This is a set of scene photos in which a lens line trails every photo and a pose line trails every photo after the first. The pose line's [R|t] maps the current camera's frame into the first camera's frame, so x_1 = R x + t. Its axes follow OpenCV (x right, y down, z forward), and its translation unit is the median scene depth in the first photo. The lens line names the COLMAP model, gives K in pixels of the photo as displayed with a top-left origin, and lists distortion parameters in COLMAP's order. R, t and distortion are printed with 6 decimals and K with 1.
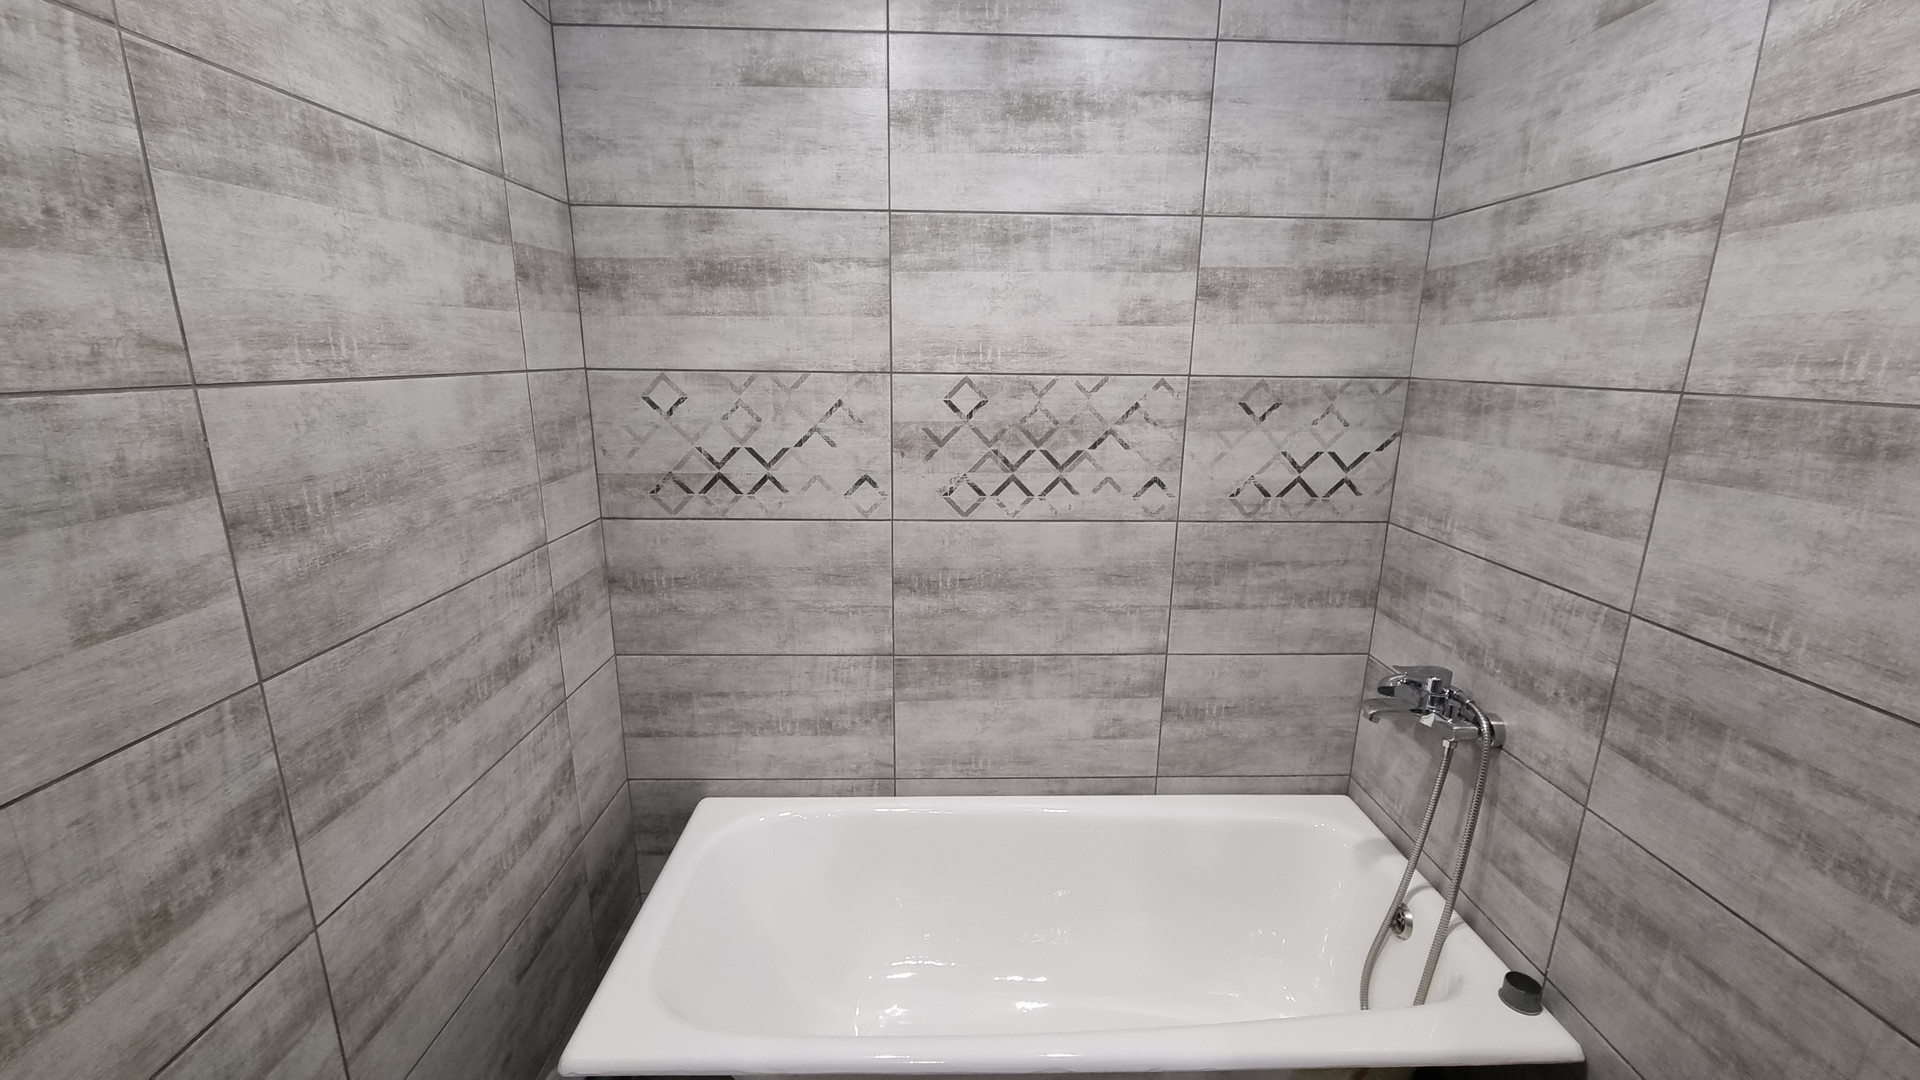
lens RADIAL K [[776.3, 0, 949.6], [0, 776.3, 545.5], [0, 0, 1]] dist [-0.003808, -0.001306]
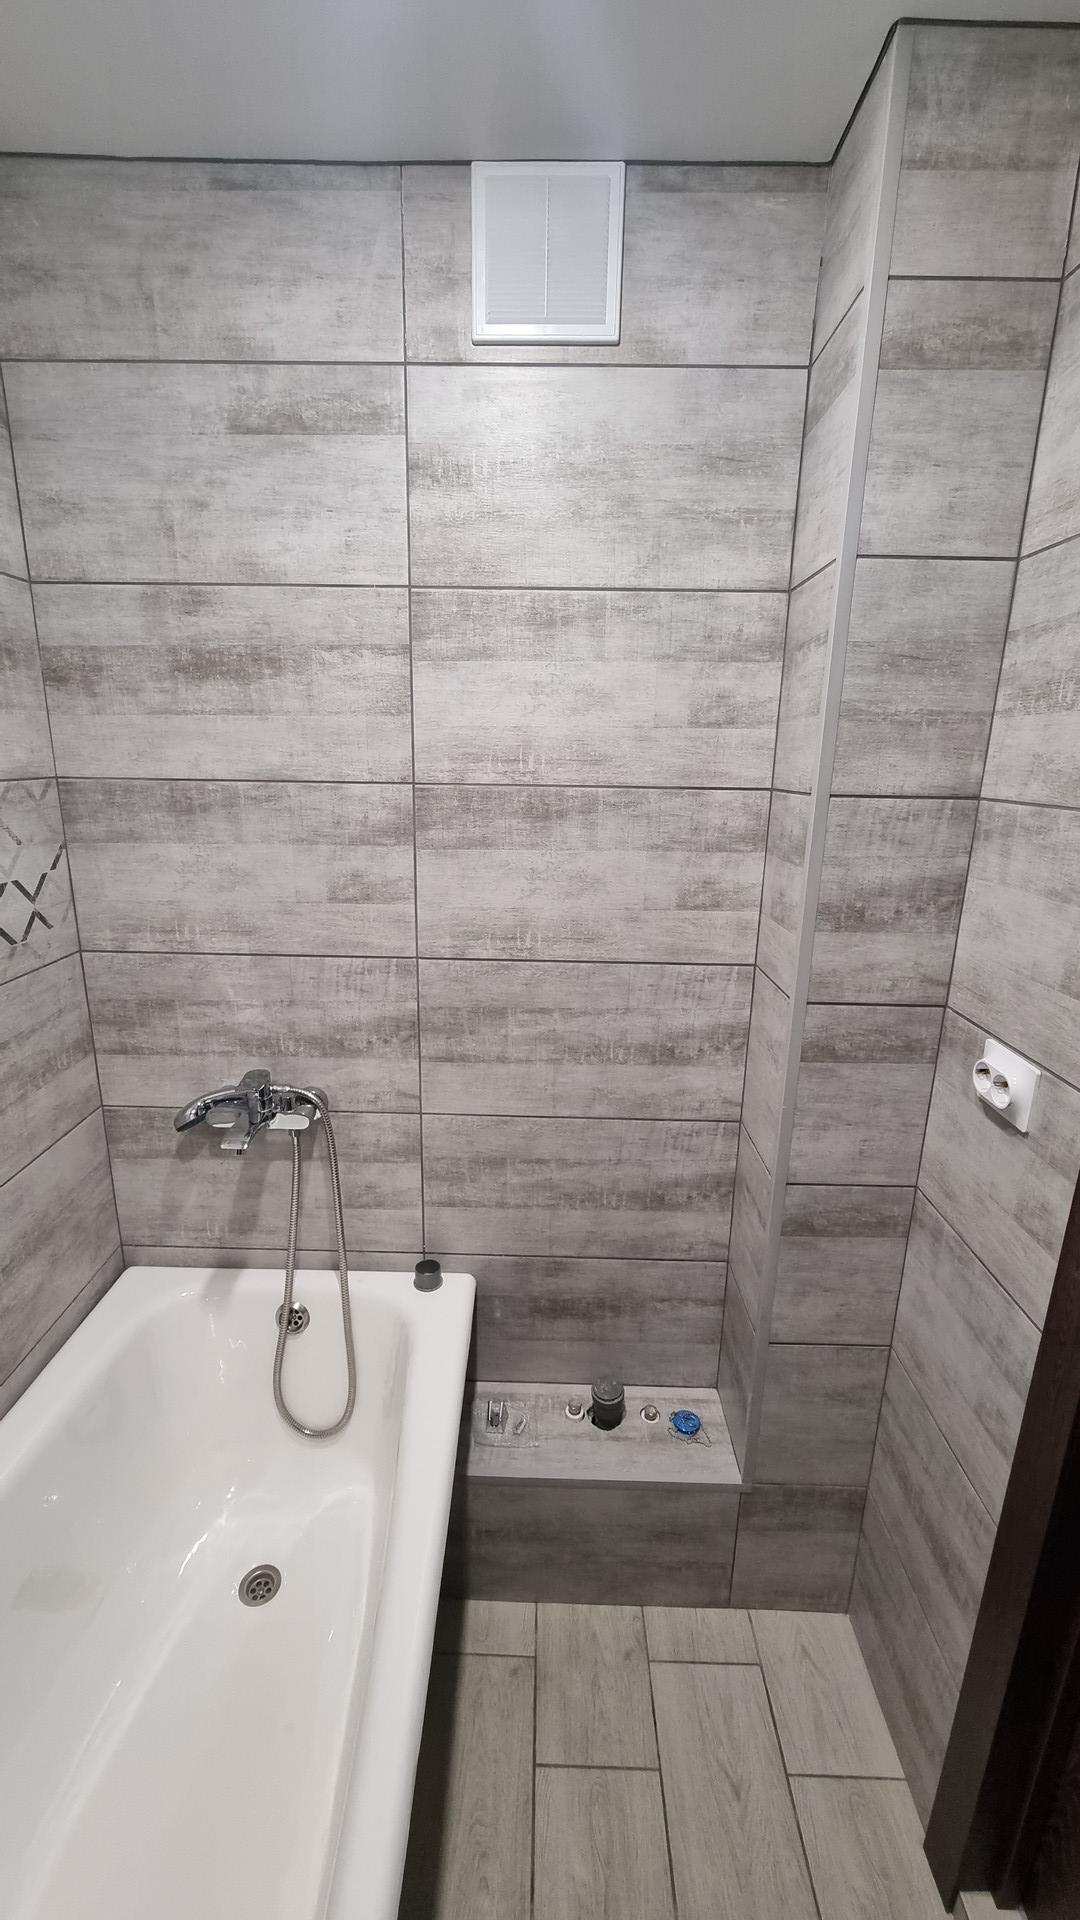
lens RADIAL K [[776.3, 0, 530.5], [0, 776.3, 962.8], [0, 0, 1]] dist [-0.003808, -0.001306]
pose [[0.031136, -0.265416, 0.963631, -0.321417], [0.225029, 0.941208, 0.251969, -0.169005], [-0.973854, 0.209000, 0.089032, 0.645685]]
